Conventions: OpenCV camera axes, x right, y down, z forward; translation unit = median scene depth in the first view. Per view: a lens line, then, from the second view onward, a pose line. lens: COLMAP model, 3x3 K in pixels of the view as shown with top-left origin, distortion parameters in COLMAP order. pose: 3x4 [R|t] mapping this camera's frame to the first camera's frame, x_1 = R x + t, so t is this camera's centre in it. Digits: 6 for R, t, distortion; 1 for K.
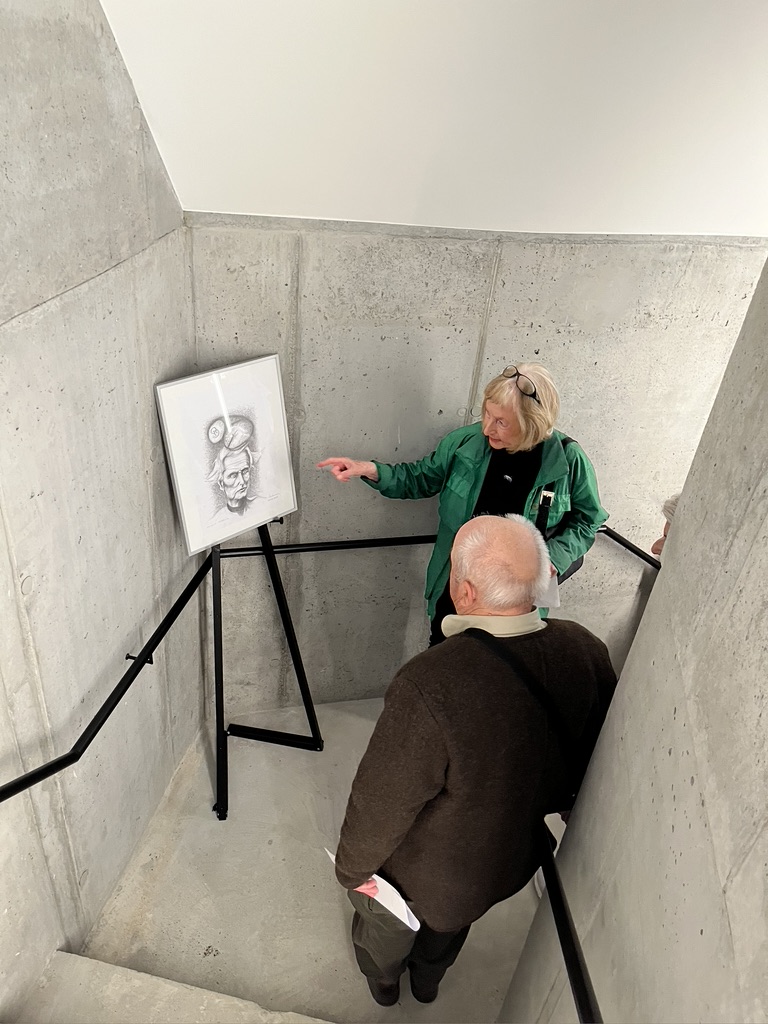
lens RADIAL K [[771.3, 0, 384.0], [0, 771.3, 512.0], [0, 0, 1]] dist [0.069307, -0.104957]
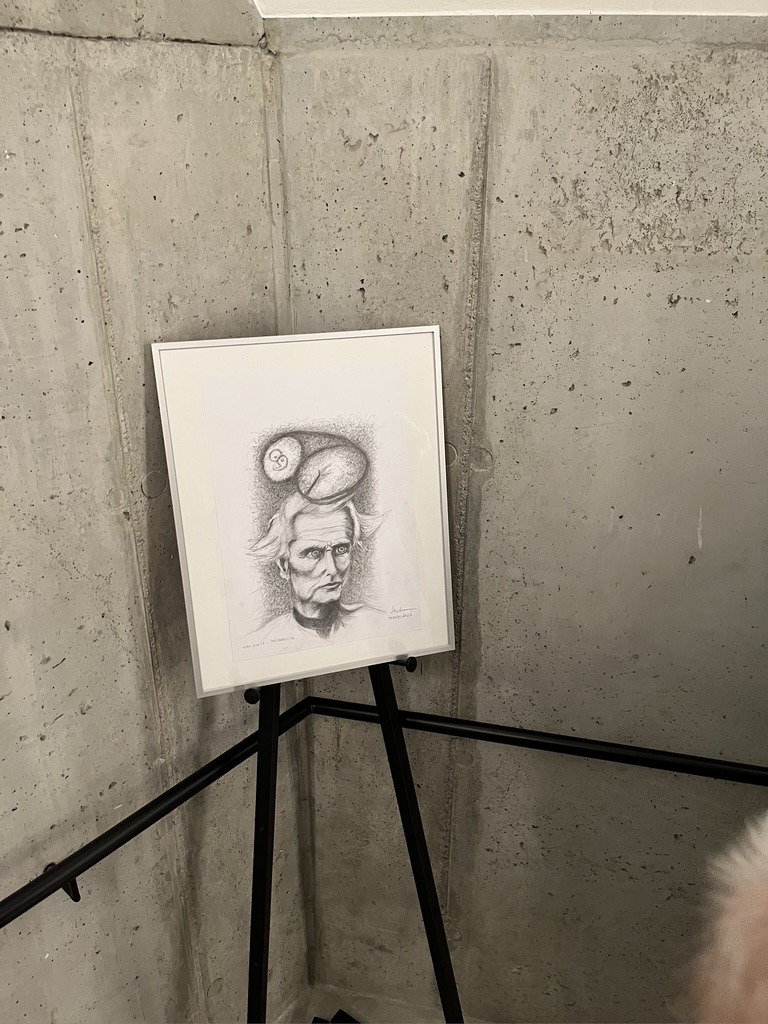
lens RADIAL K [[771.3, 0, 384.0], [0, 771.3, 512.0], [0, 0, 1]] dist [0.069307, -0.104957]
pose [[0.882372, 0.103728, -0.458977, 0.073063], [-0.185561, 0.973060, -0.136827, -0.013707], [0.432420, 0.205900, 0.877849, 0.581943]]
